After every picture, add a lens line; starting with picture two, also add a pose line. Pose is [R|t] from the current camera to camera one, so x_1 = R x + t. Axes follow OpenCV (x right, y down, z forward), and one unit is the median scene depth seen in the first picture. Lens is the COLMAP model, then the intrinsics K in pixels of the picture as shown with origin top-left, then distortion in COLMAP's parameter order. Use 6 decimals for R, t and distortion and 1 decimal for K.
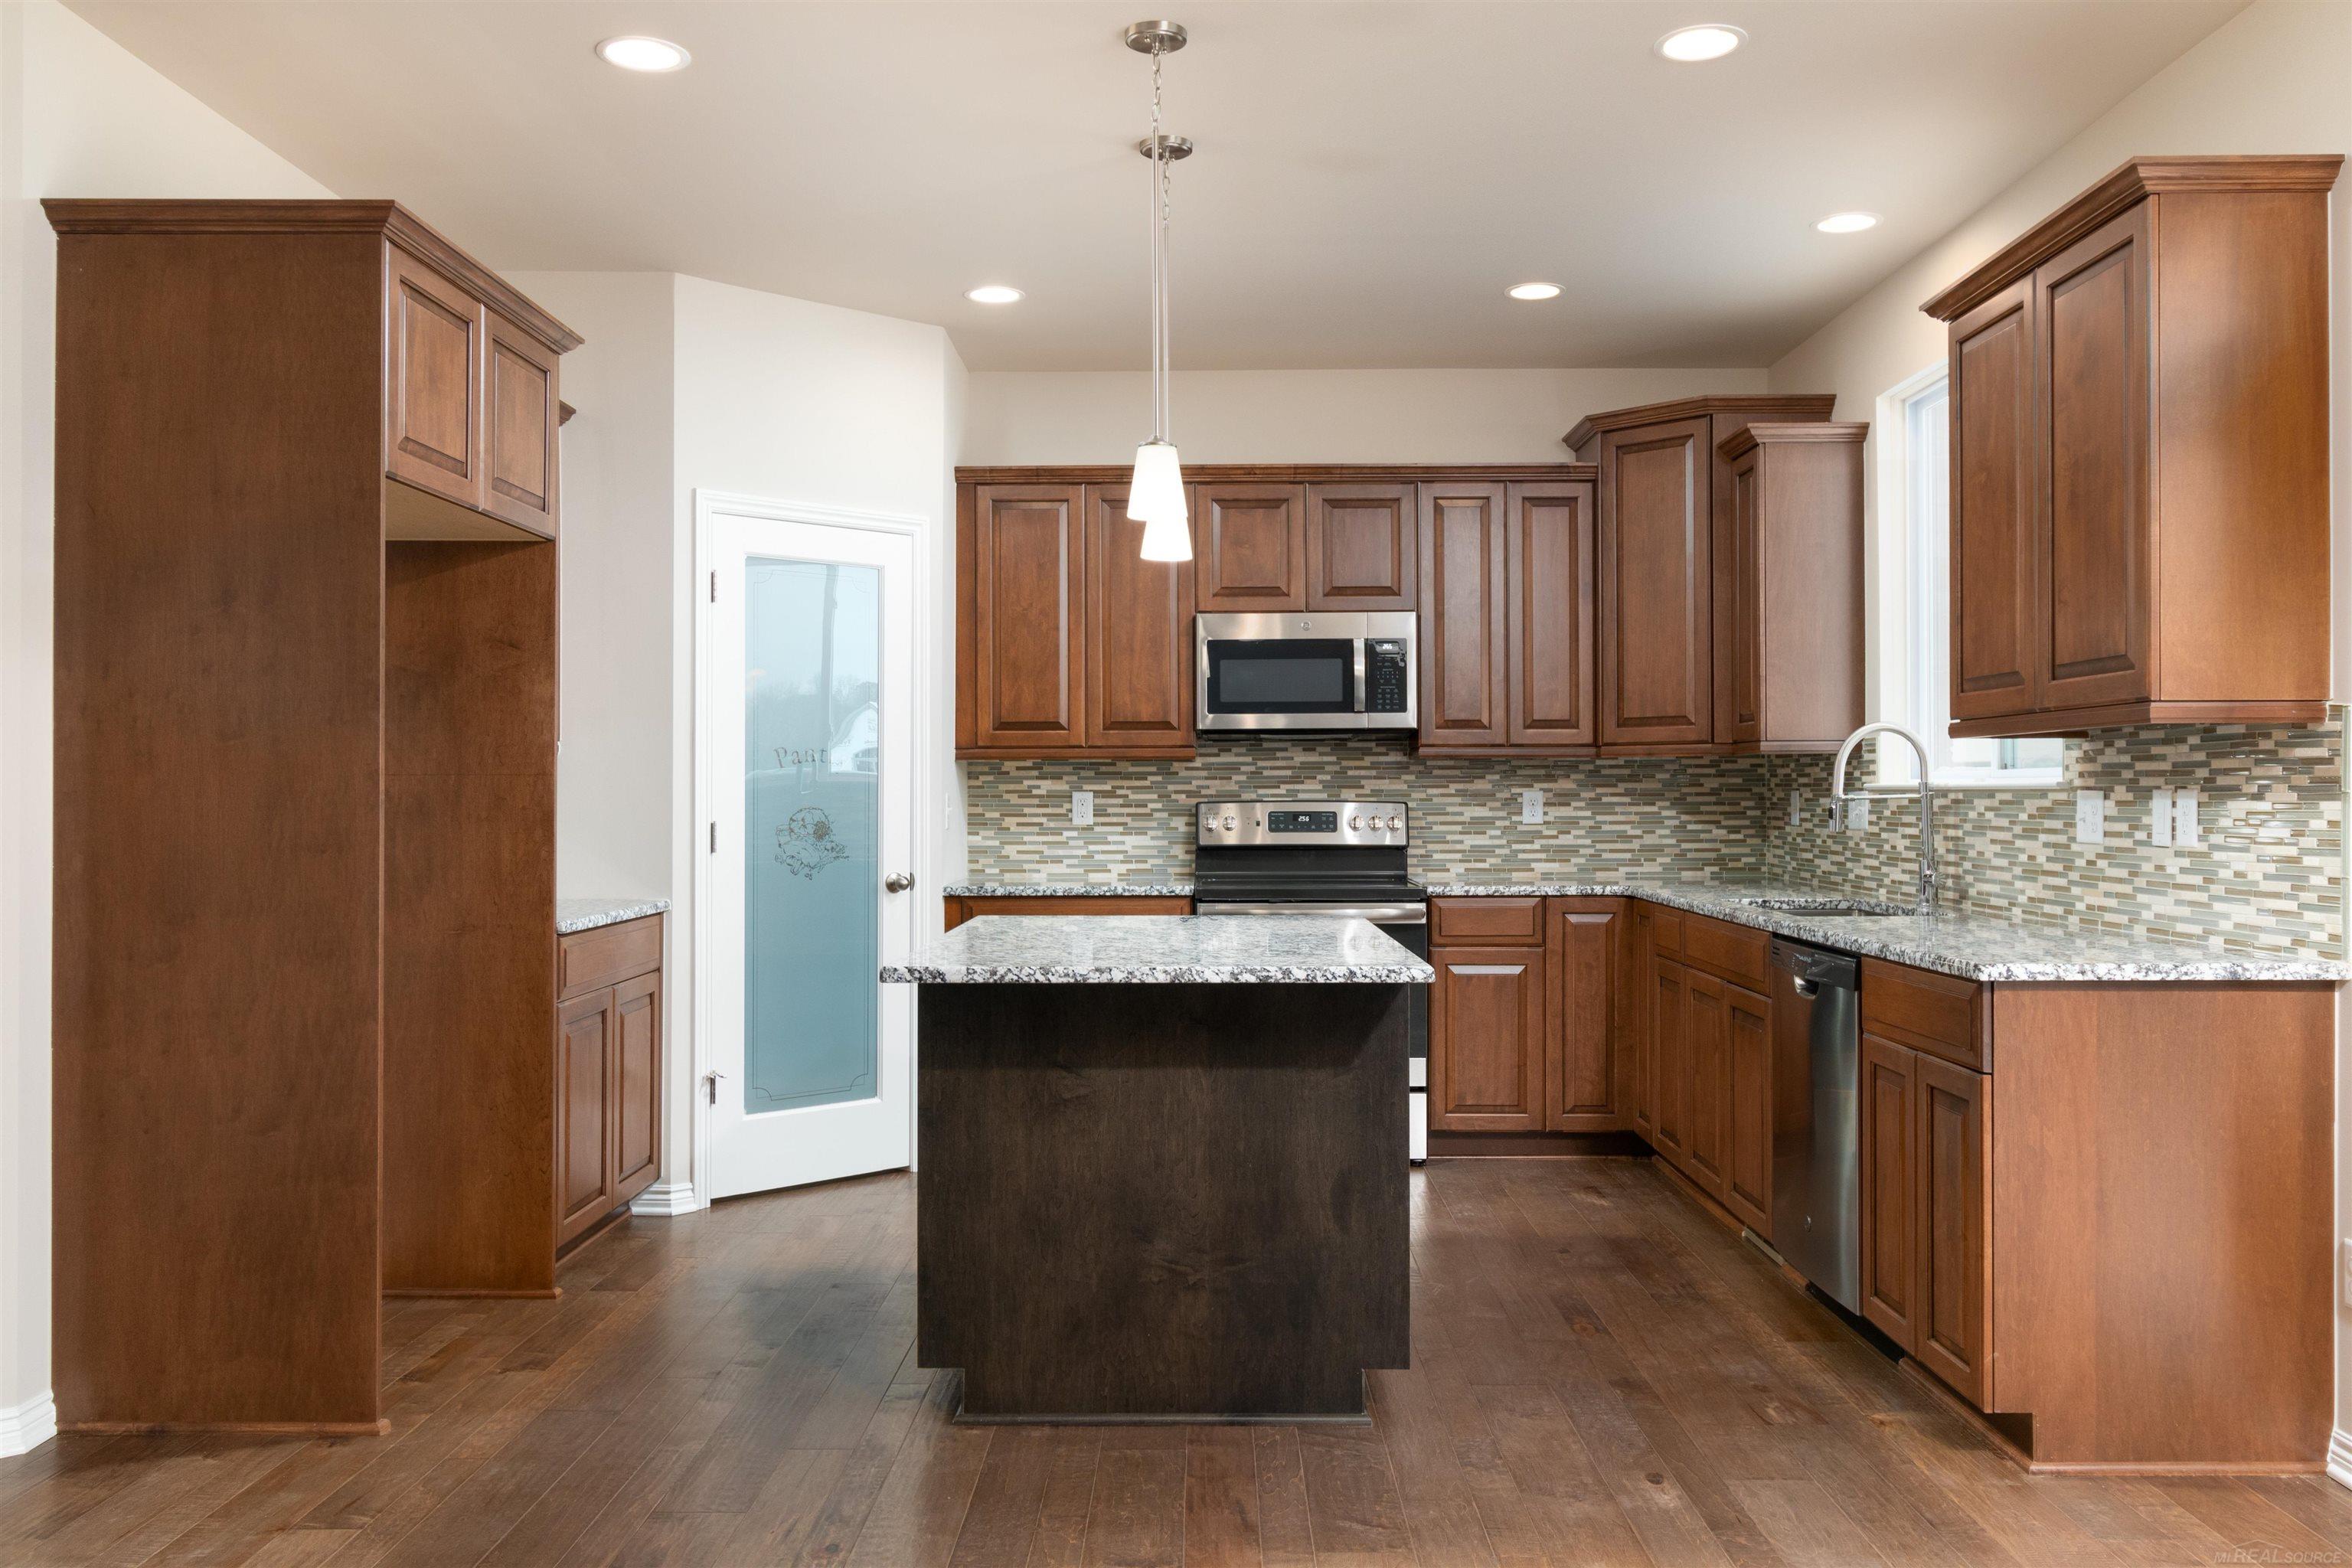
lens RADIAL K [[1853.9, 0, 1194.7], [0, 1853.9, 793.3], [0, 0, 1]] dist [-0.003230, 0.011174]
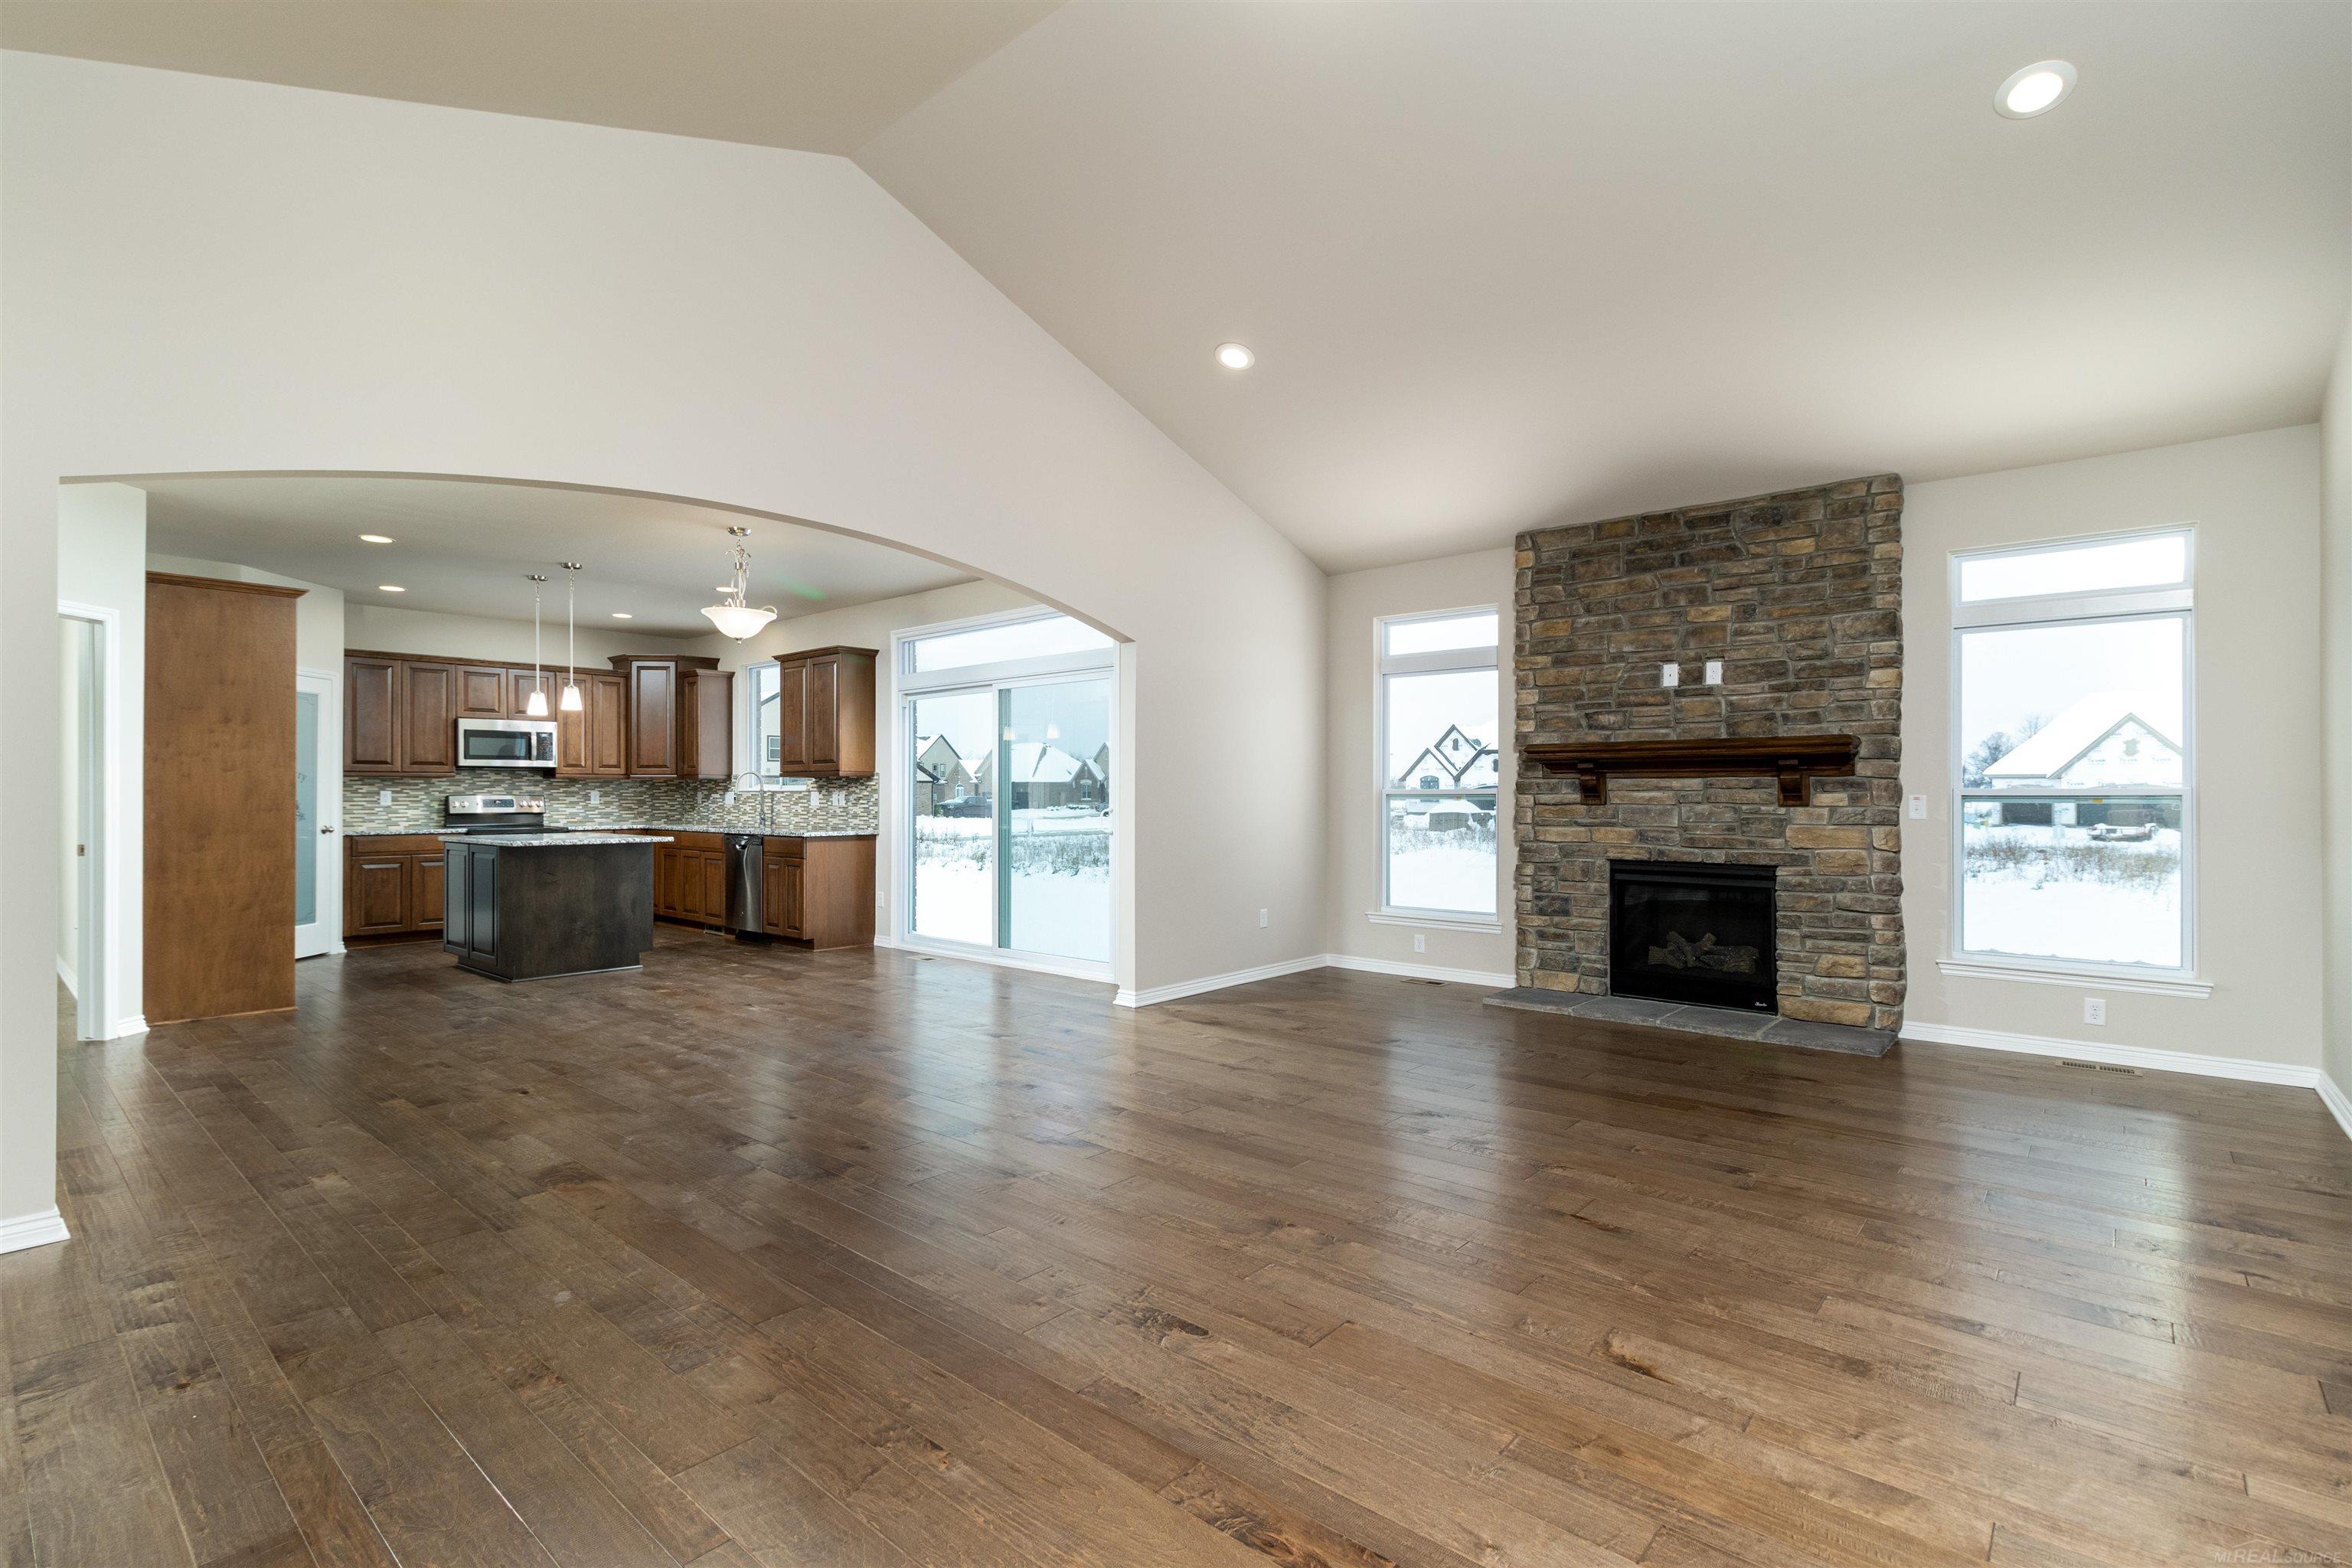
lens RADIAL K [[1084.3, 0, 1175.9], [0, 1084.3, 794.4], [0, 0, 1]] dist [0.003104, -0.000621]
pose [[0.653681, 0.001317, 0.756769, -0.467396], [-0.002037, 0.999998, 0.000019, 0.001513], [-0.756767, -0.001554, 0.653683, -0.658767]]
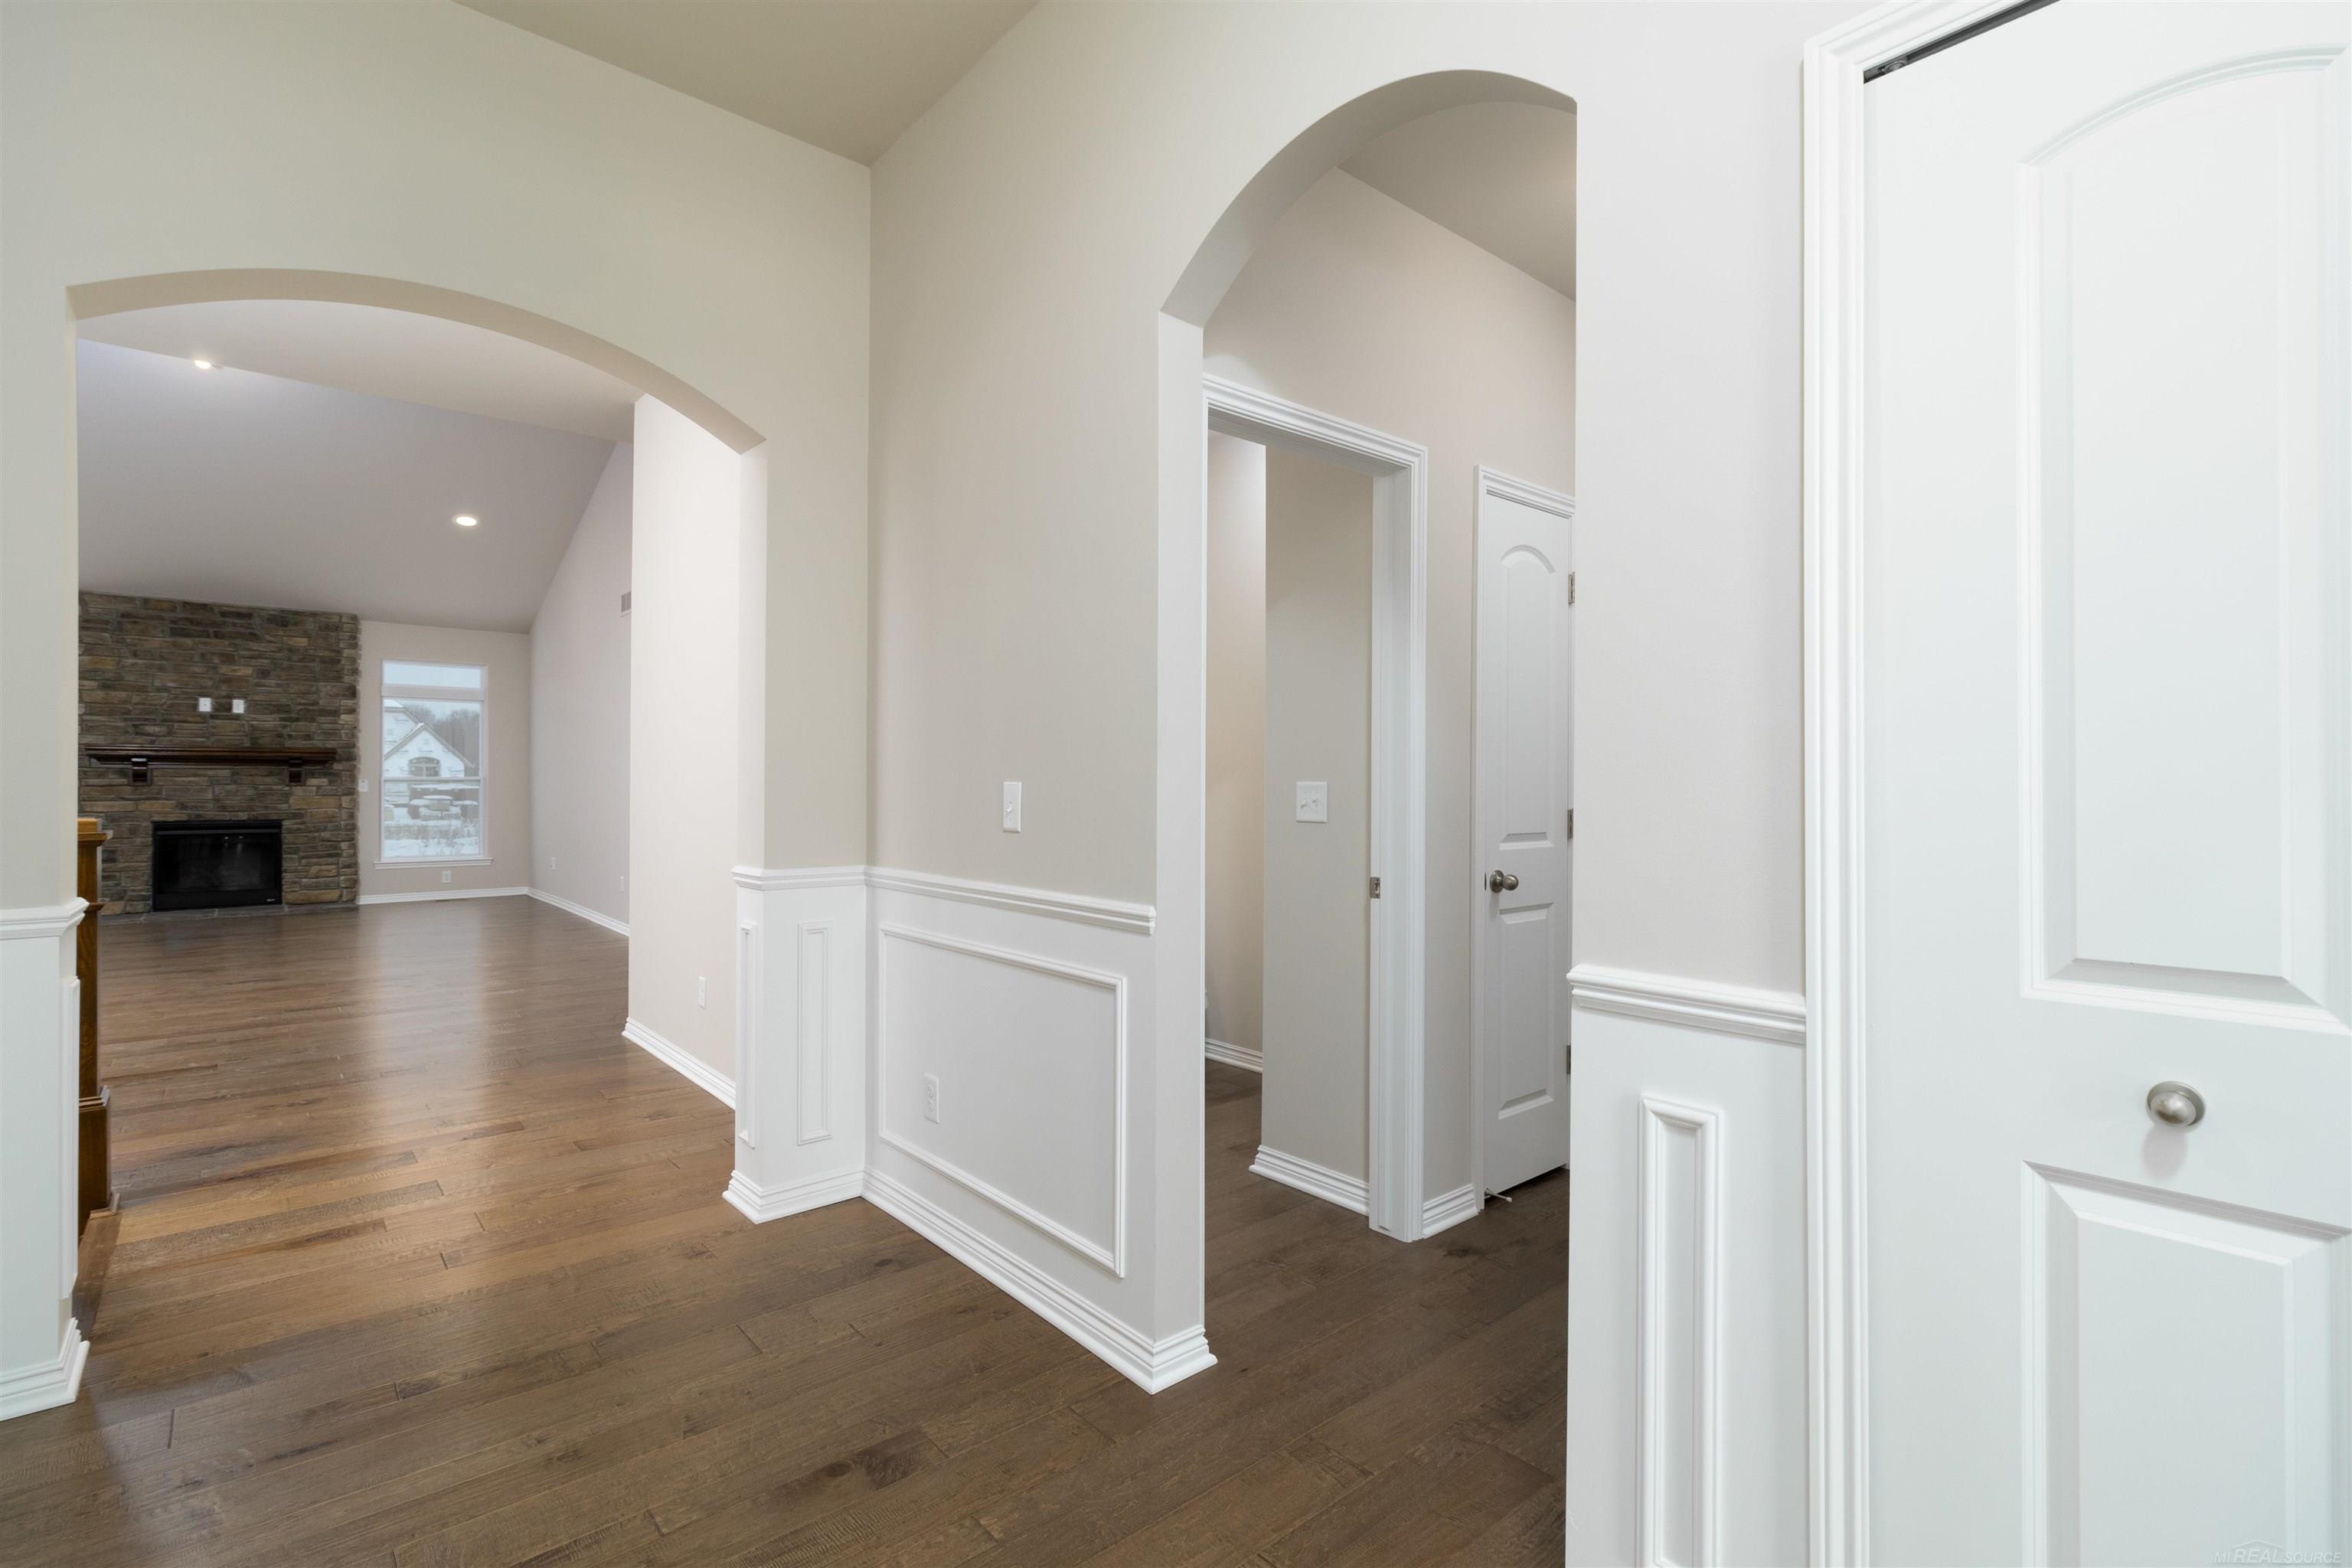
lens RADIAL K [[1084.3, 0, 1192.3], [0, 1084.3, 779.1], [0, 0, 1]] dist [0.003104, -0.000621]
pose [[-0.662210, 0.001022, 0.749317, -1.530391], [-0.002644, 0.999990, -0.003701, 0.002656], [-0.749313, -0.004432, -0.662201, -0.392557]]
